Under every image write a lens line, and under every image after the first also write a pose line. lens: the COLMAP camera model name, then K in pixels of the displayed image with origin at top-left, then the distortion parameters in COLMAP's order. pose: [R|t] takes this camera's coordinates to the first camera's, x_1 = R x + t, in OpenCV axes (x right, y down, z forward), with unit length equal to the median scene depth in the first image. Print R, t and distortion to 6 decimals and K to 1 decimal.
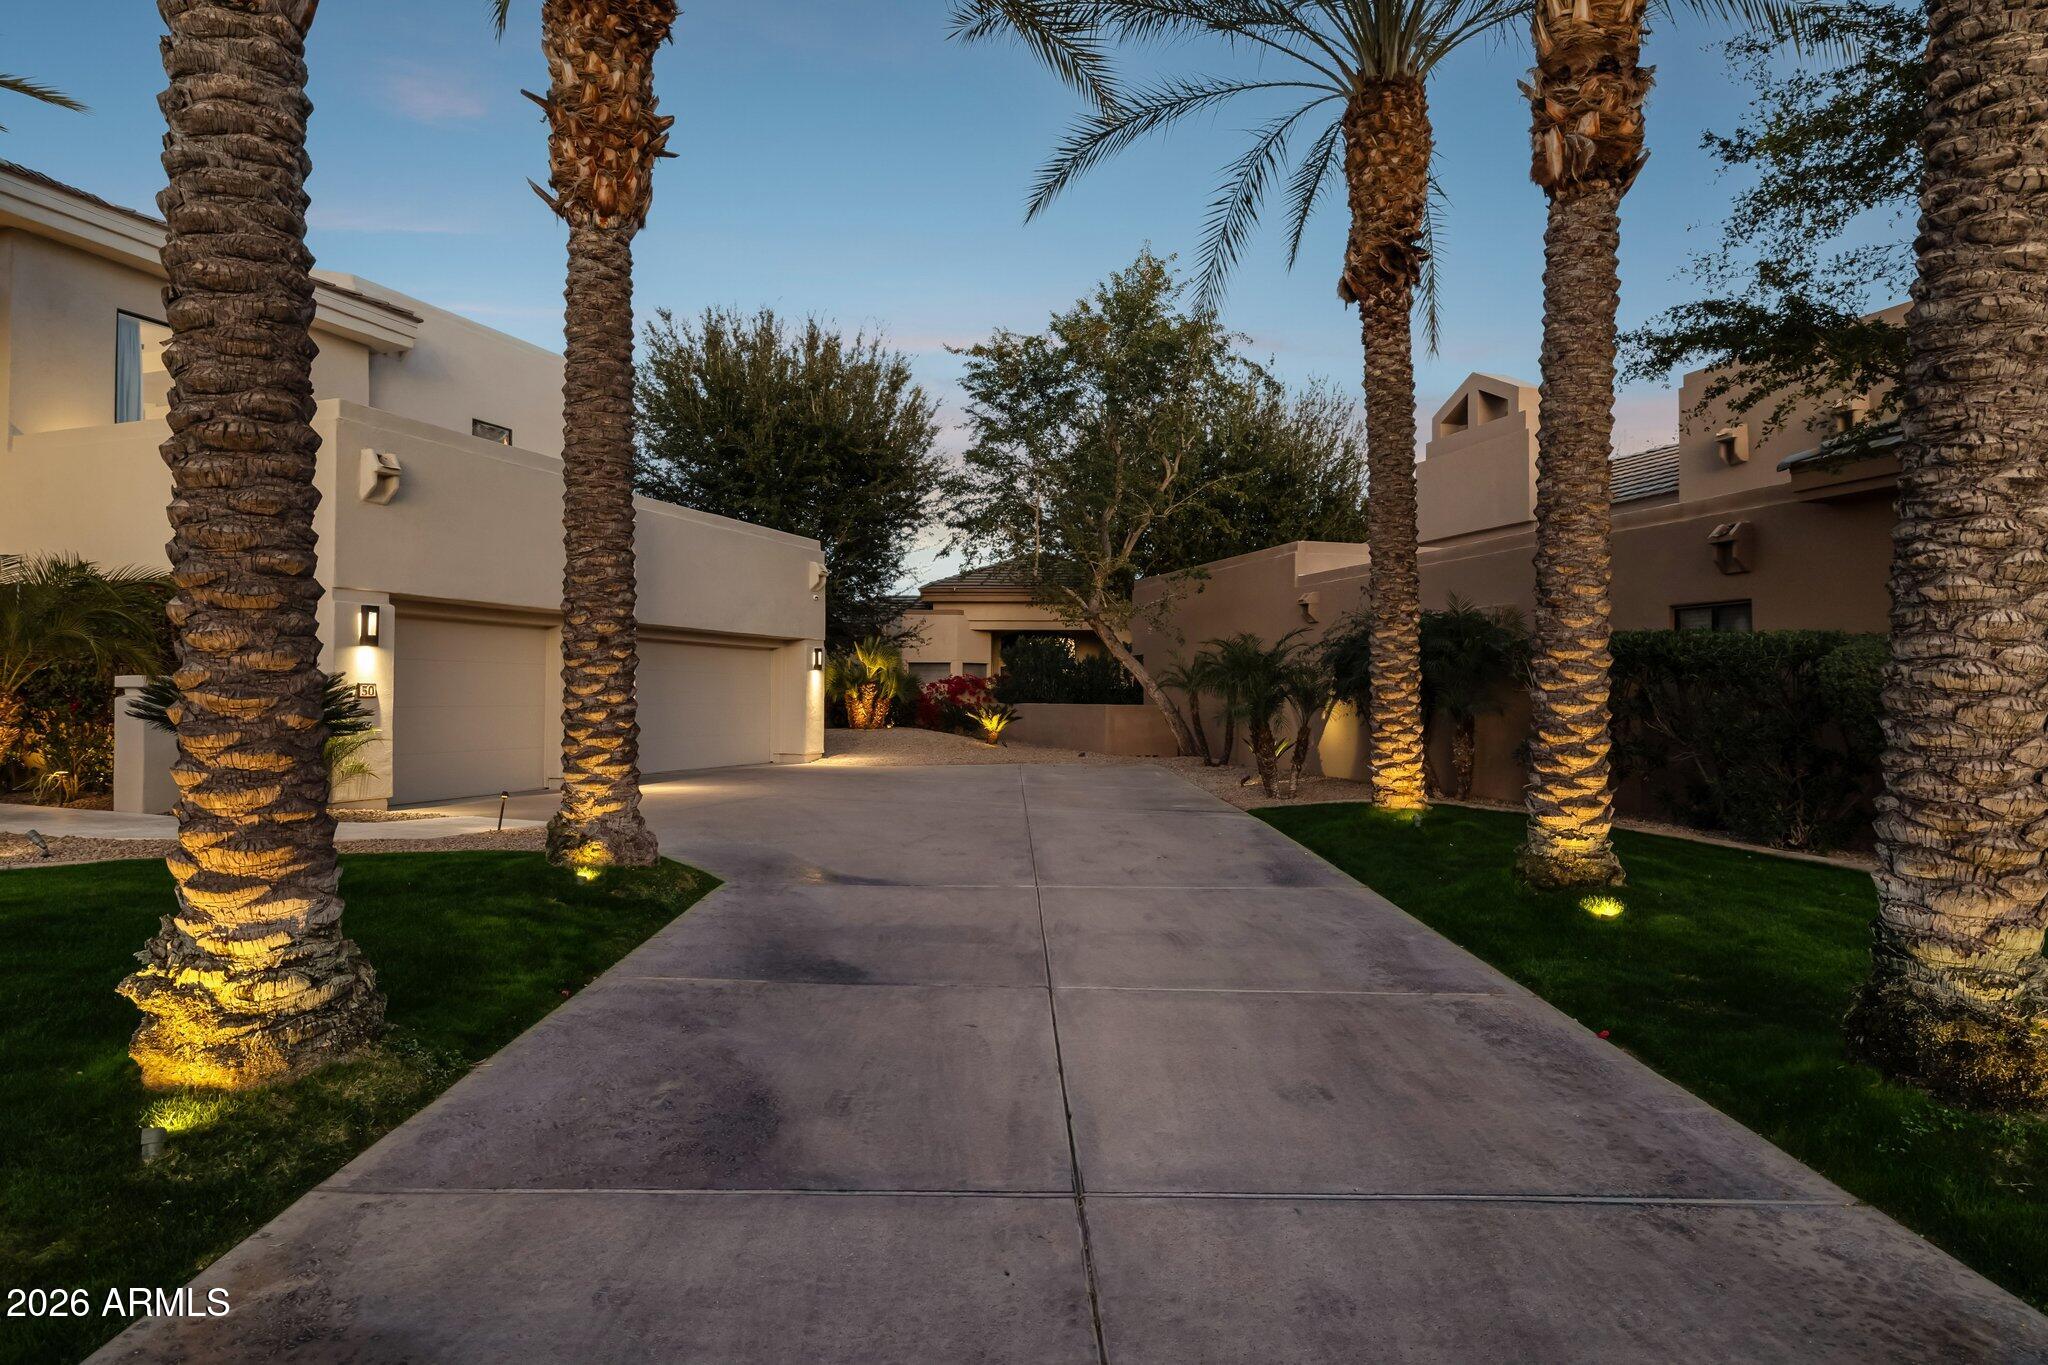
lens RADIAL K [[1153.7, 0, 1024.0], [0, 1153.7, 682.5], [0, 0, 1]] dist [0.002825, -0.002251]
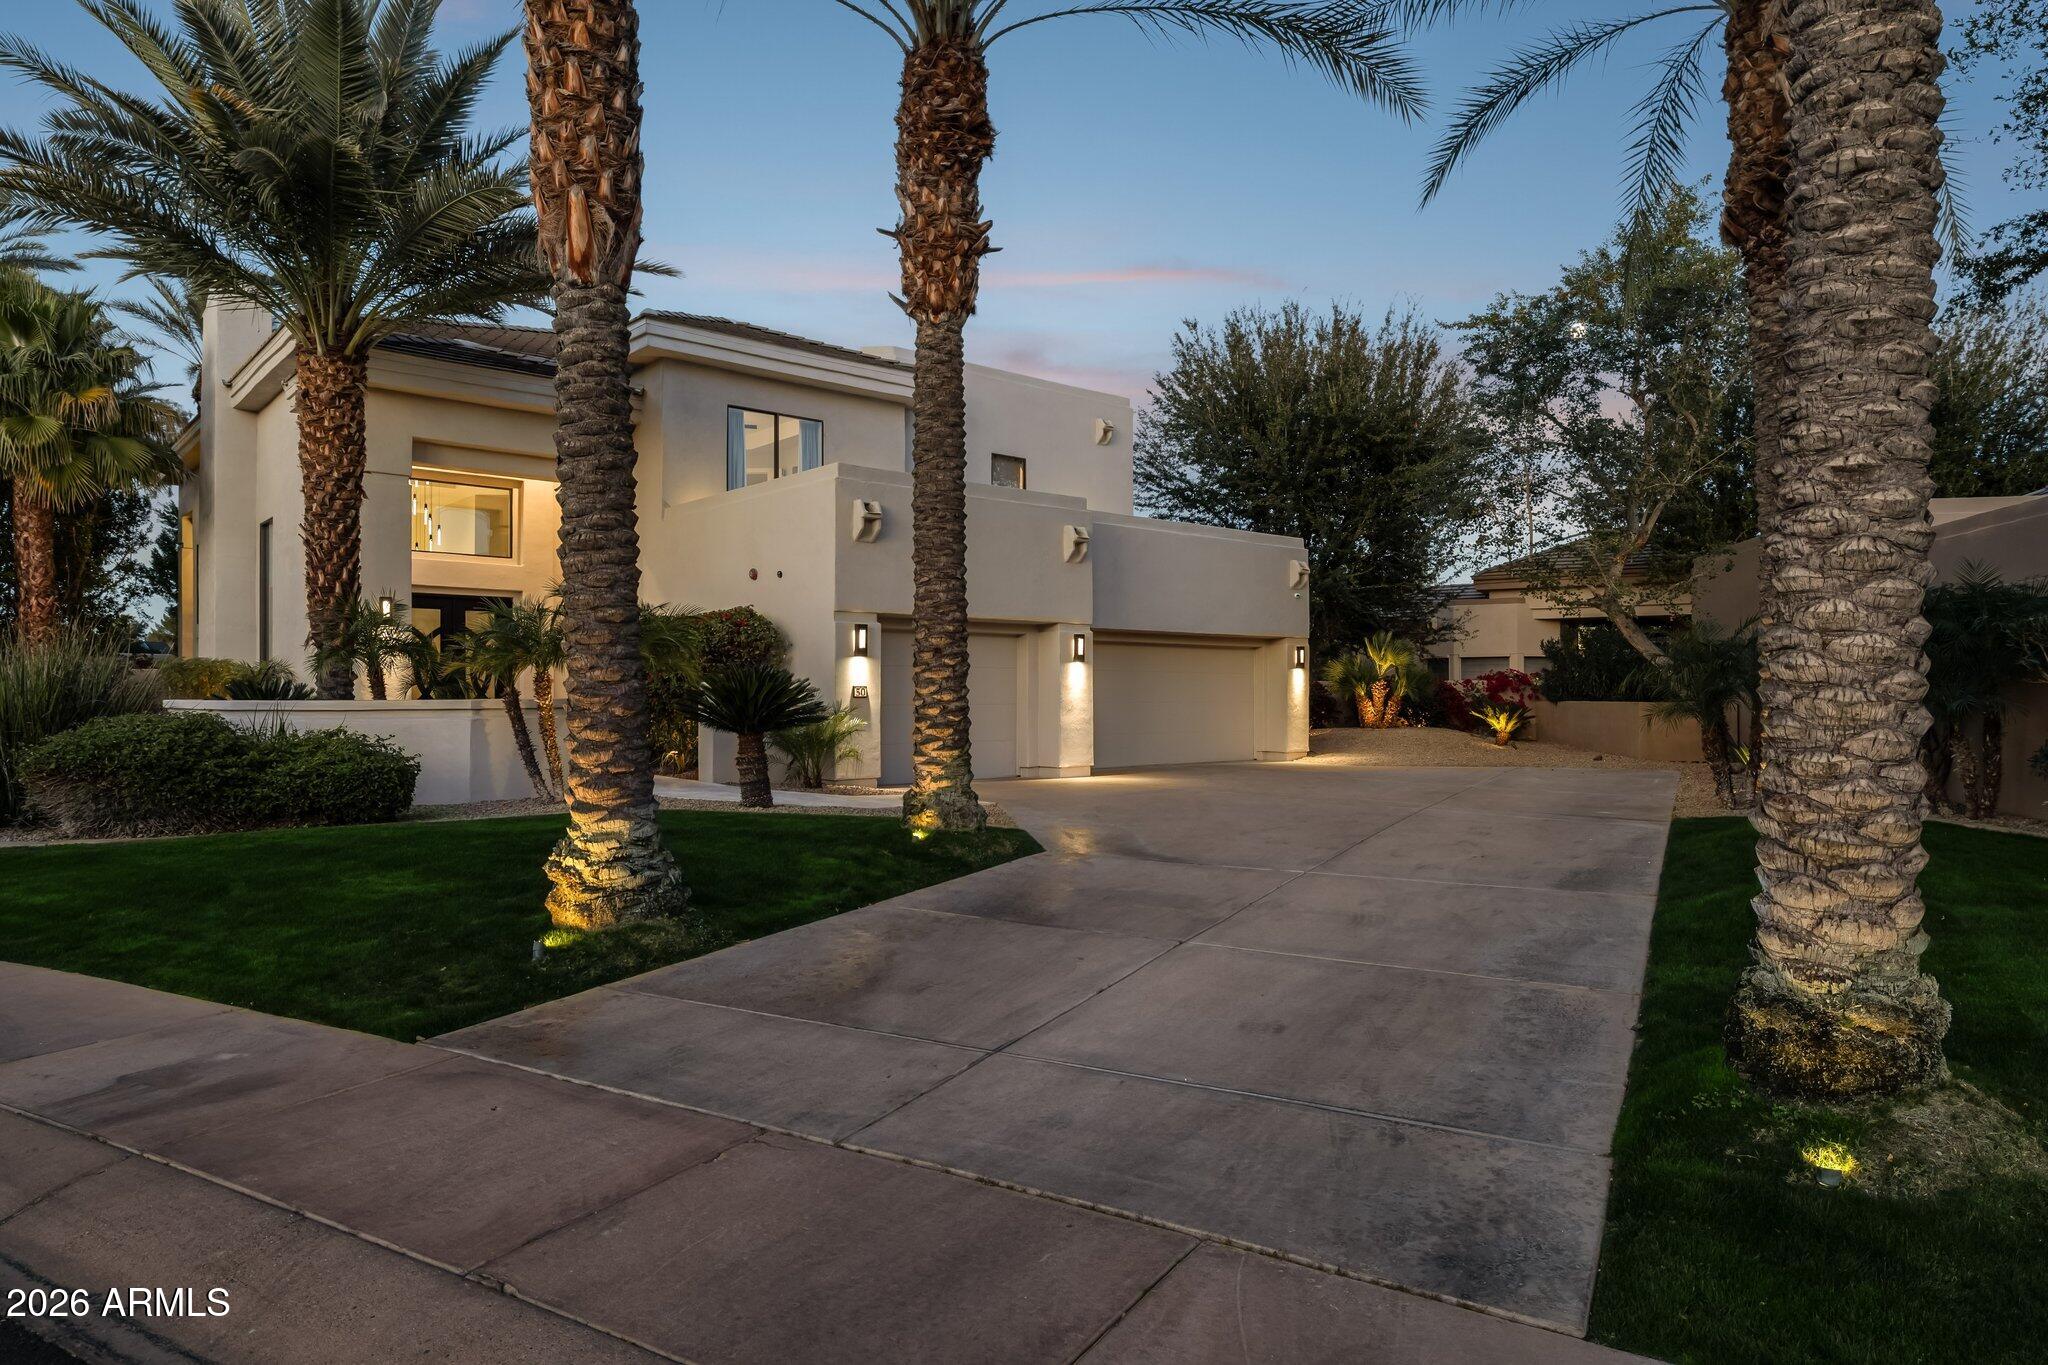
lens RADIAL K [[1226.0, 0, 1024.0], [0, 1226.0, 682.5], [0, 0, 1]] dist [-0.005516, 0.000730]
pose [[0.873605, -0.010704, -0.486517, 0.716951], [0.011520, 0.999933, -0.001315, 0.001227], [0.486499, -0.004455, 0.873670, -0.239838]]
